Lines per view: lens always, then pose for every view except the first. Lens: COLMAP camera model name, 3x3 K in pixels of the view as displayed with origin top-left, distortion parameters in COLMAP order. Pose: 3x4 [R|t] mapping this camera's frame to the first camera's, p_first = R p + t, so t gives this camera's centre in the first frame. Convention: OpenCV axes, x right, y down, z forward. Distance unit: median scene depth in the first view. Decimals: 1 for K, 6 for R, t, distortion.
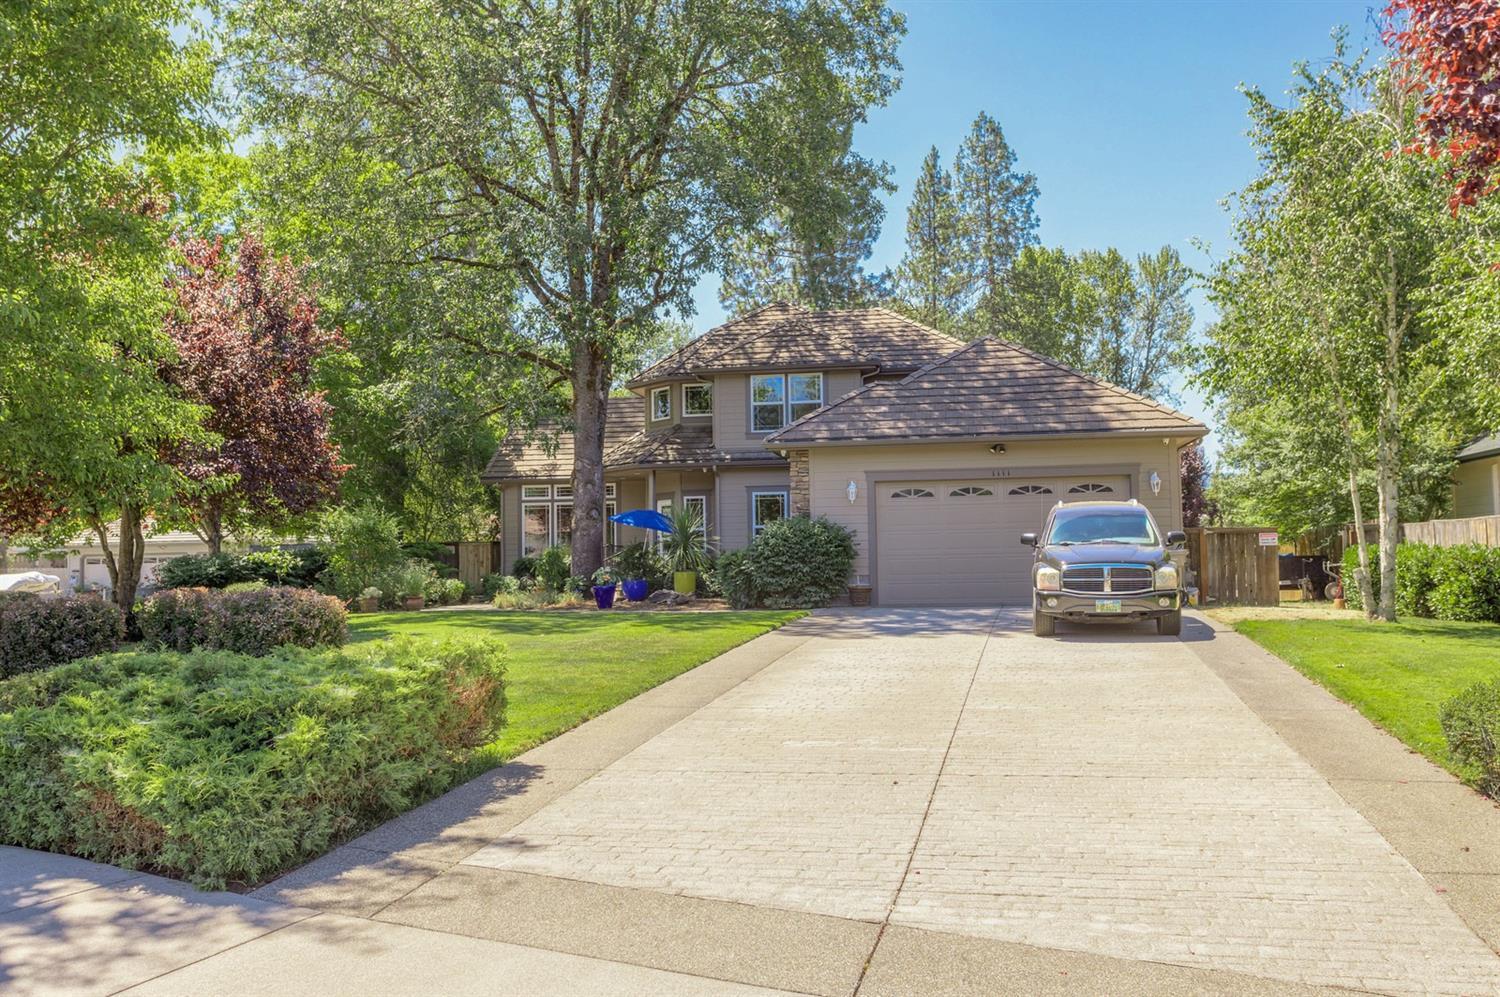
lens RADIAL K [[1429.4, 0, 750.0], [0, 1429.4, 498.5], [0, 0, 1]] dist [-0.002025, -0.000340]
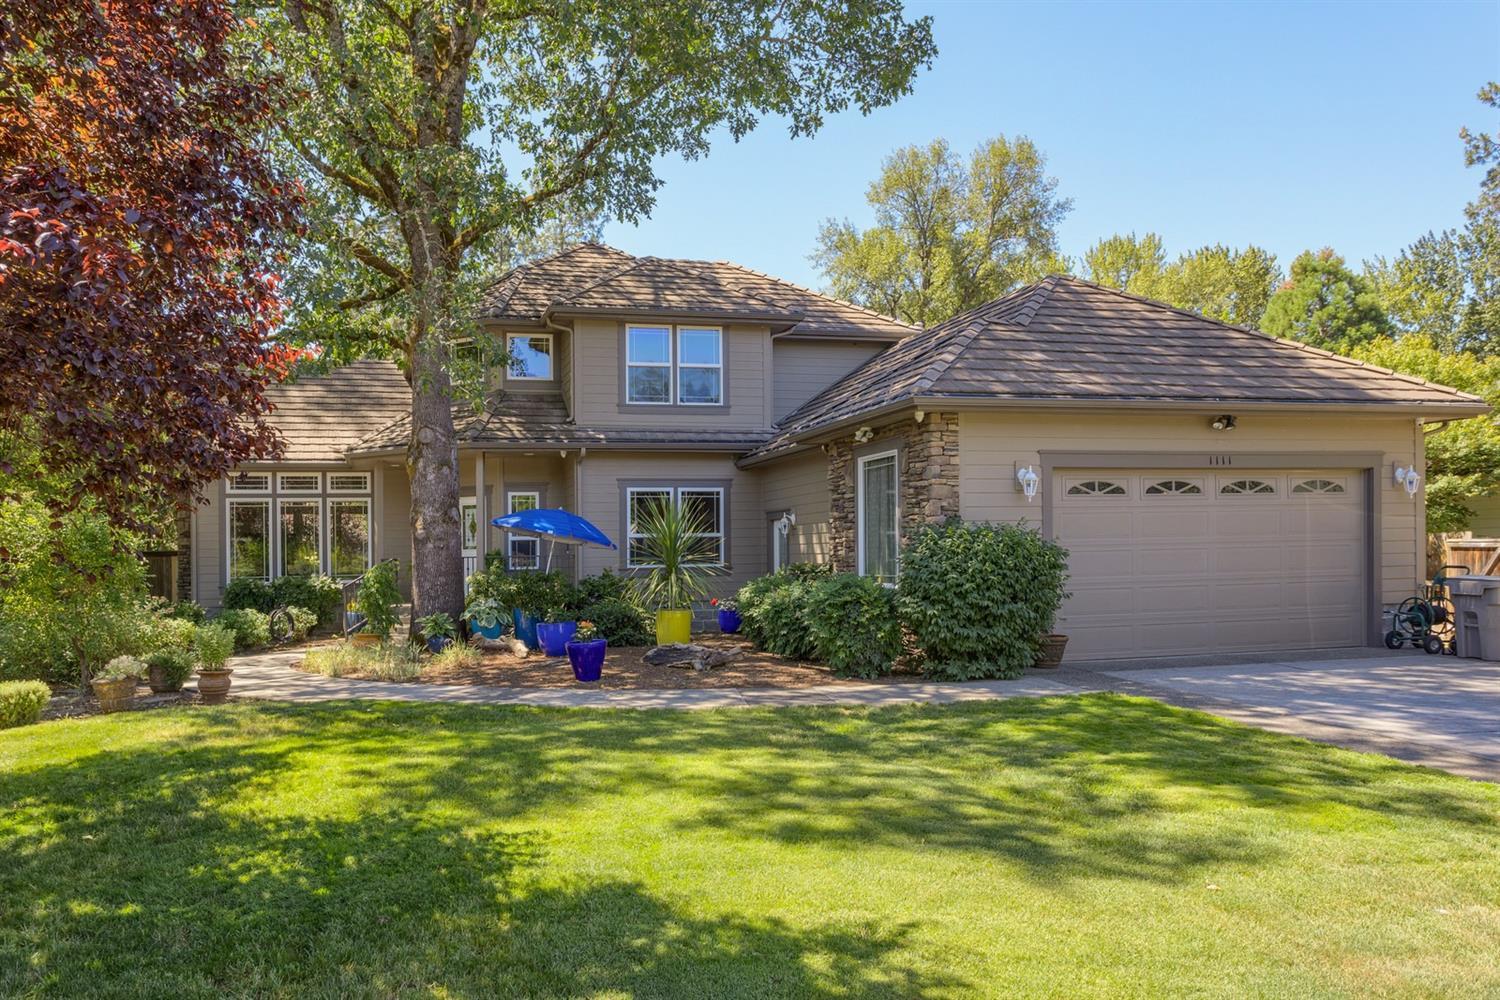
lens RADIAL K [[1216.9, 0, 746.4], [0, 1216.9, 518.0], [0, 0, 1]] dist [-0.012638, -0.012315]
pose [[0.916450, 0.012205, 0.399964, -0.187151], [-0.014919, 0.999882, 0.003671, 0.007855], [-0.399872, -0.009331, 0.916524, 0.423335]]
